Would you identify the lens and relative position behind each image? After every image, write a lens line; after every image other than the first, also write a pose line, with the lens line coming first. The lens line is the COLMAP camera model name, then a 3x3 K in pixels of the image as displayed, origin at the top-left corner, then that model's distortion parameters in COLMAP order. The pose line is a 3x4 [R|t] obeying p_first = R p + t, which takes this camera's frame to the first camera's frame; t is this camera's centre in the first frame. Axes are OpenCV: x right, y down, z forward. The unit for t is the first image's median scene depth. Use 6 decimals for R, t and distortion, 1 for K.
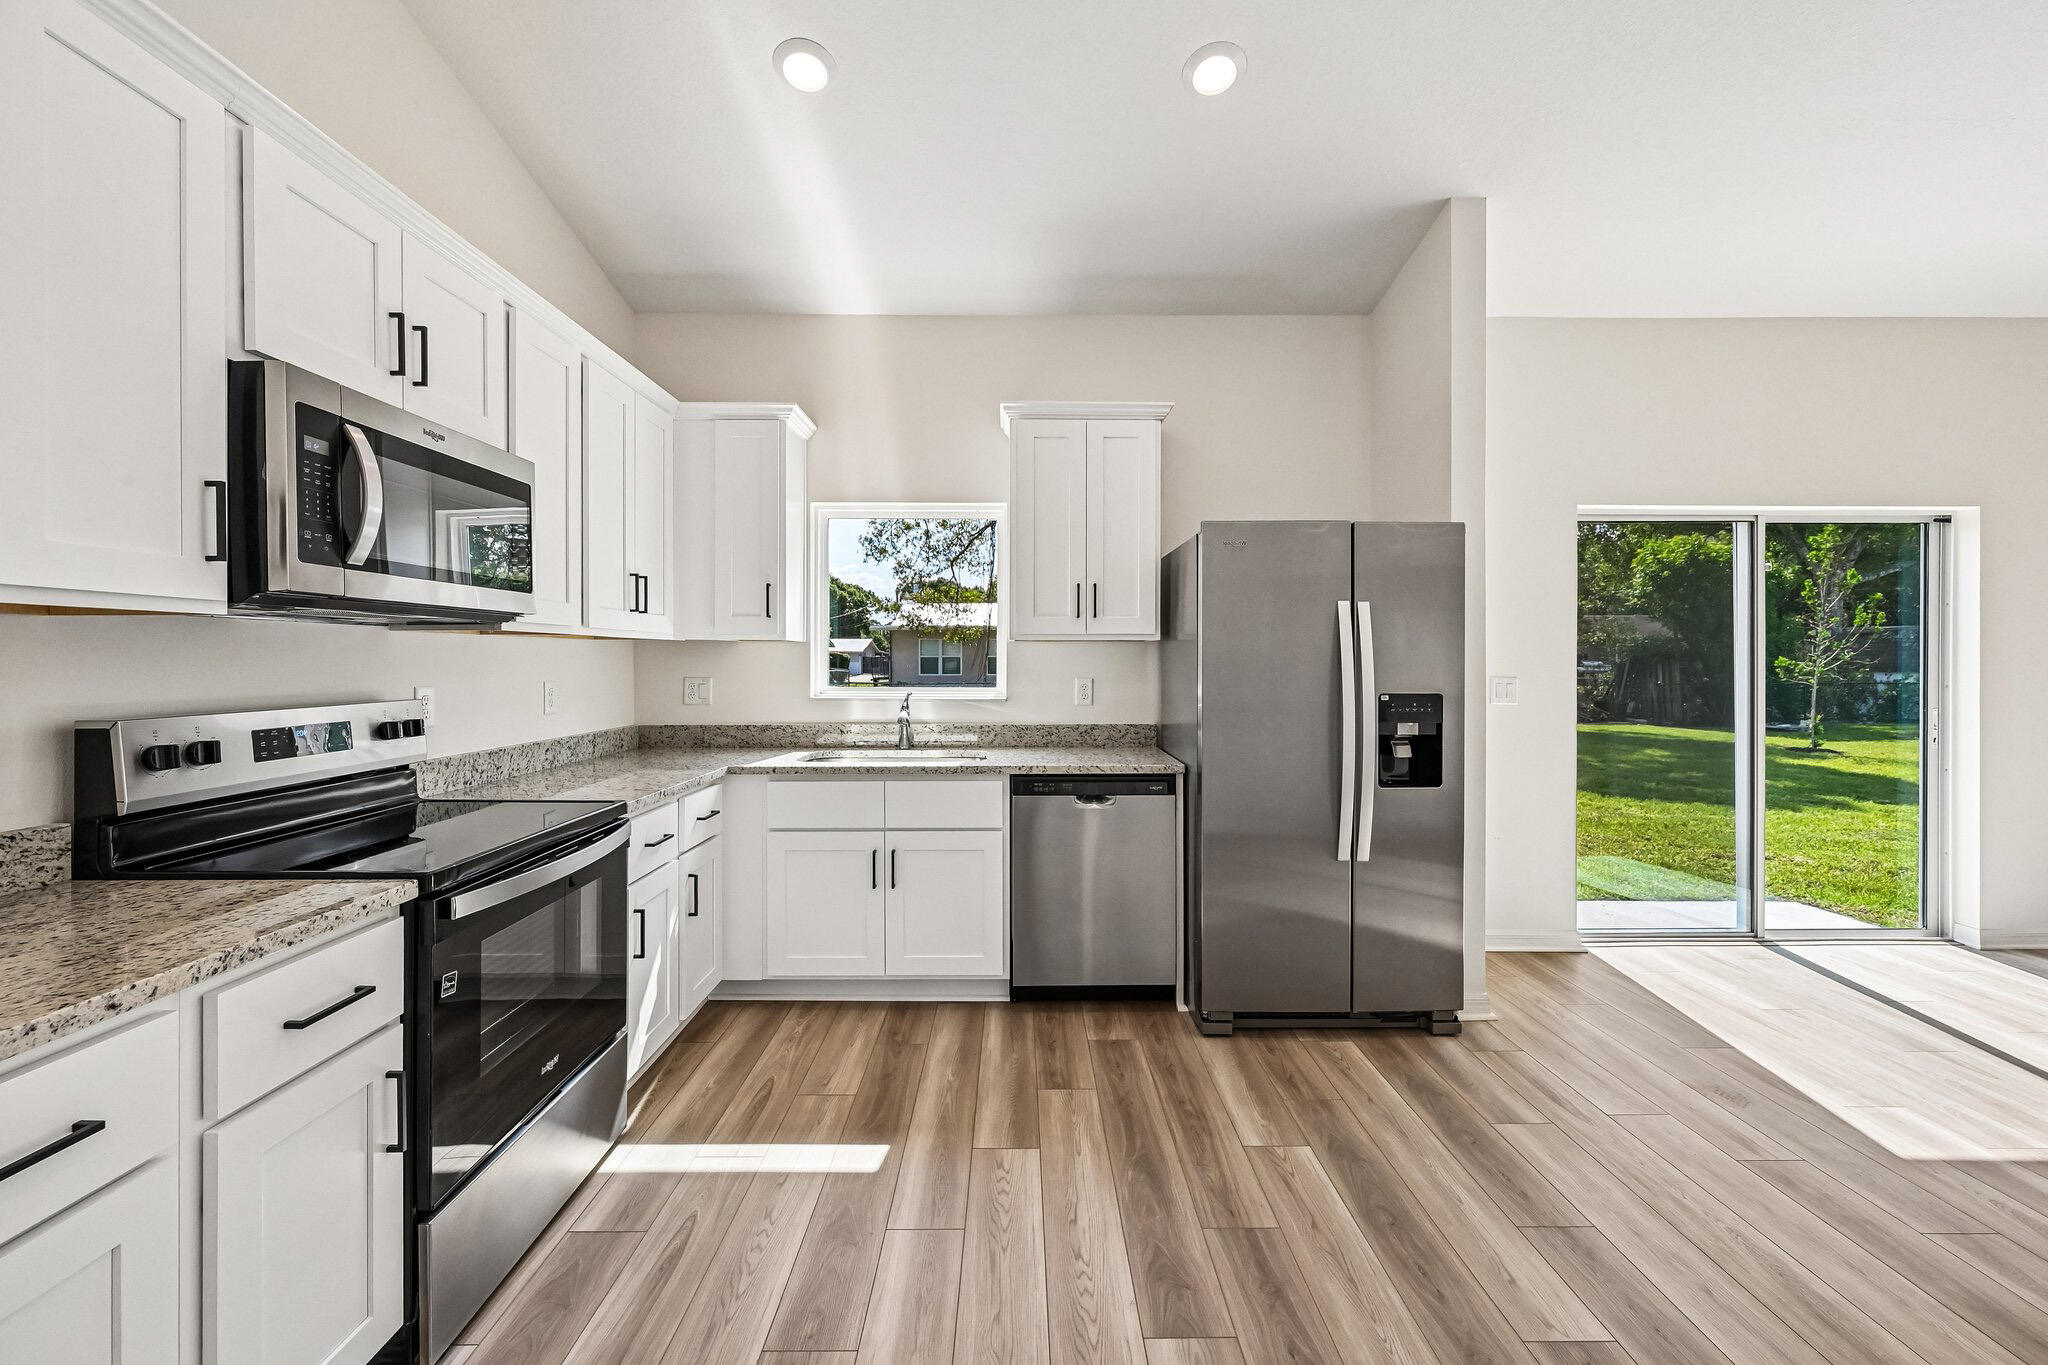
lens RADIAL K [[814.7, 0, 1023.4], [0, 814.7, 659.9], [0, 0, 1]] dist [-0.000817, -0.000298]
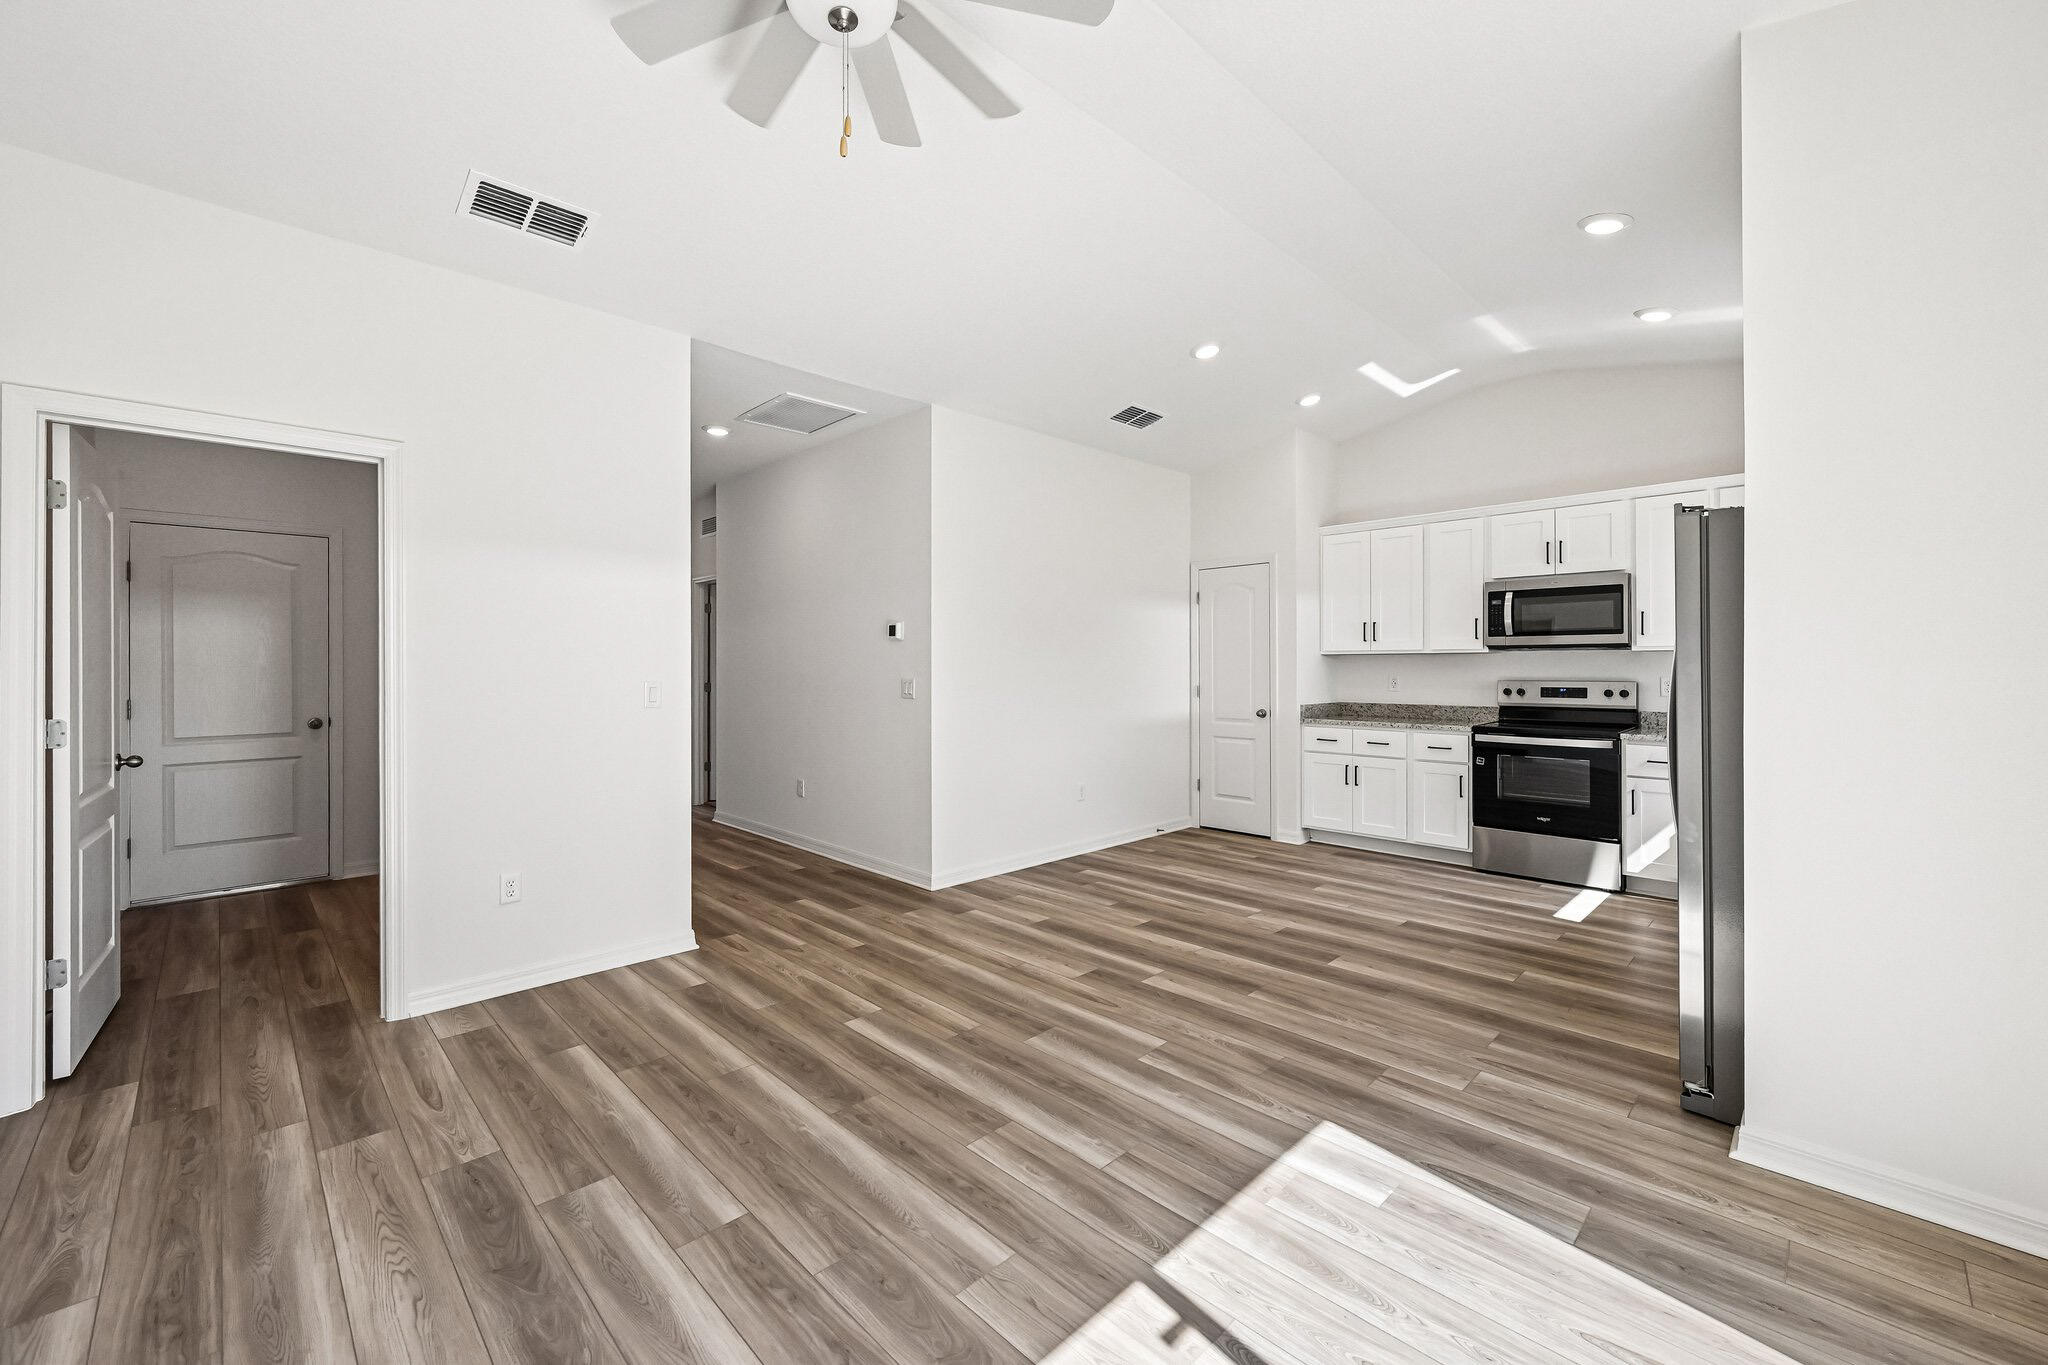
lens RADIAL K [[823.3, 0, 1023.0], [0, 823.3, 663.2], [0, 0, 1]] dist [0.001690, -0.000215]
pose [[-0.715434, -0.000458, -0.698681, 1.639720], [0.001708, 0.999996, -0.002405, -0.000586], [0.698679, -0.002914, -0.715430, 1.146246]]
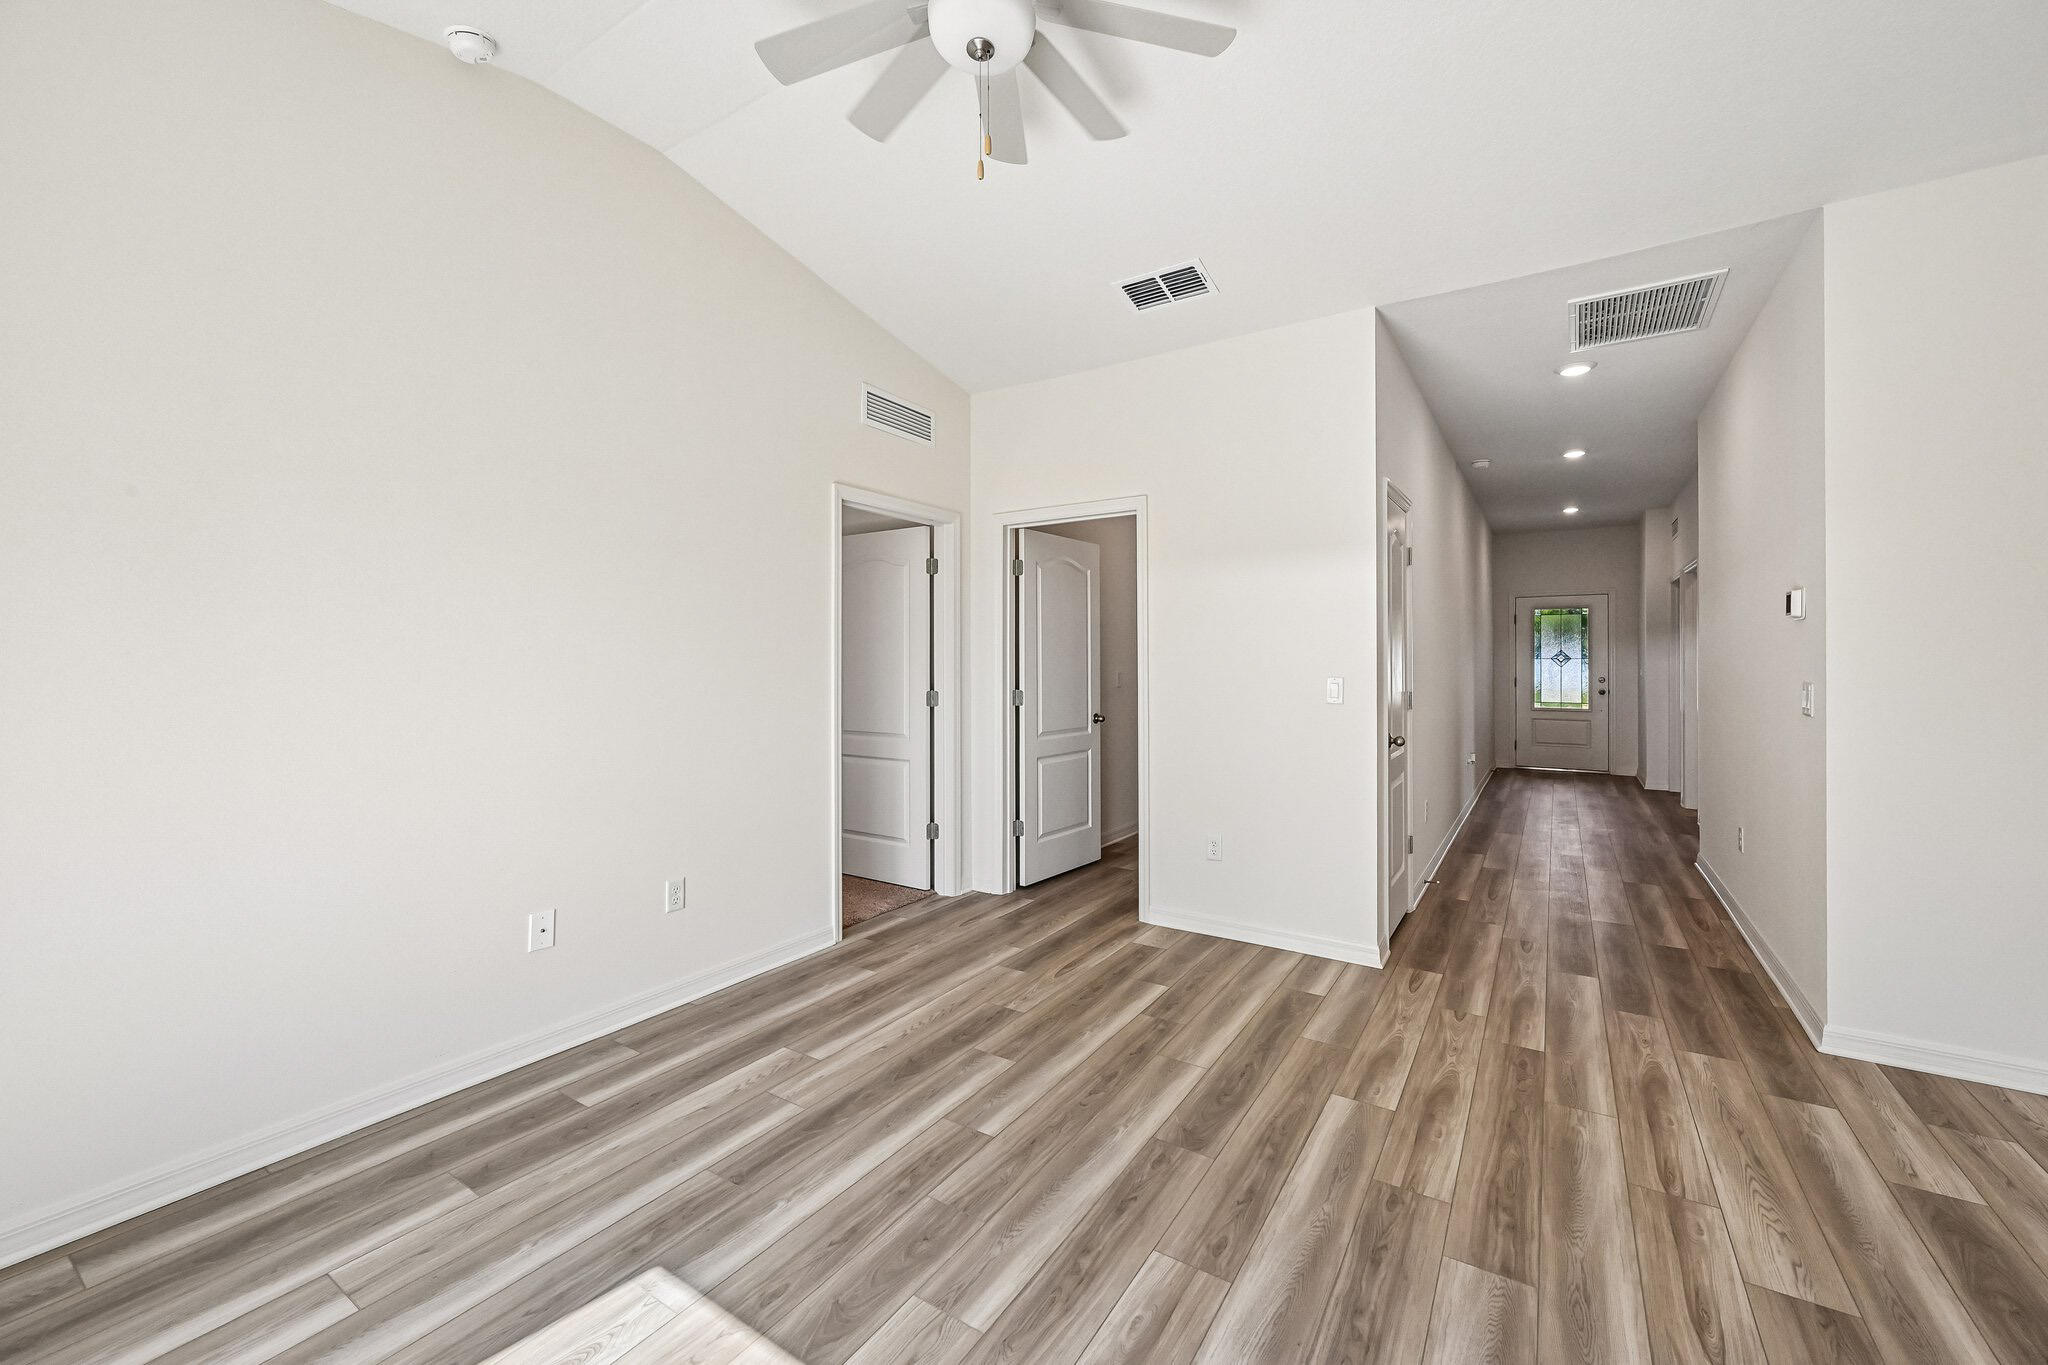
lens RADIAL K [[818.2, 0, 1024.2], [0, 818.2, 666.7], [0, 0, 1]] dist [0.001314, 0.000060]
pose [[-0.837258, -0.004281, 0.546792, 0.852190], [-0.000323, 0.999973, 0.007335, -0.001374], [-0.546809, 0.005965, -0.837236, 1.131452]]
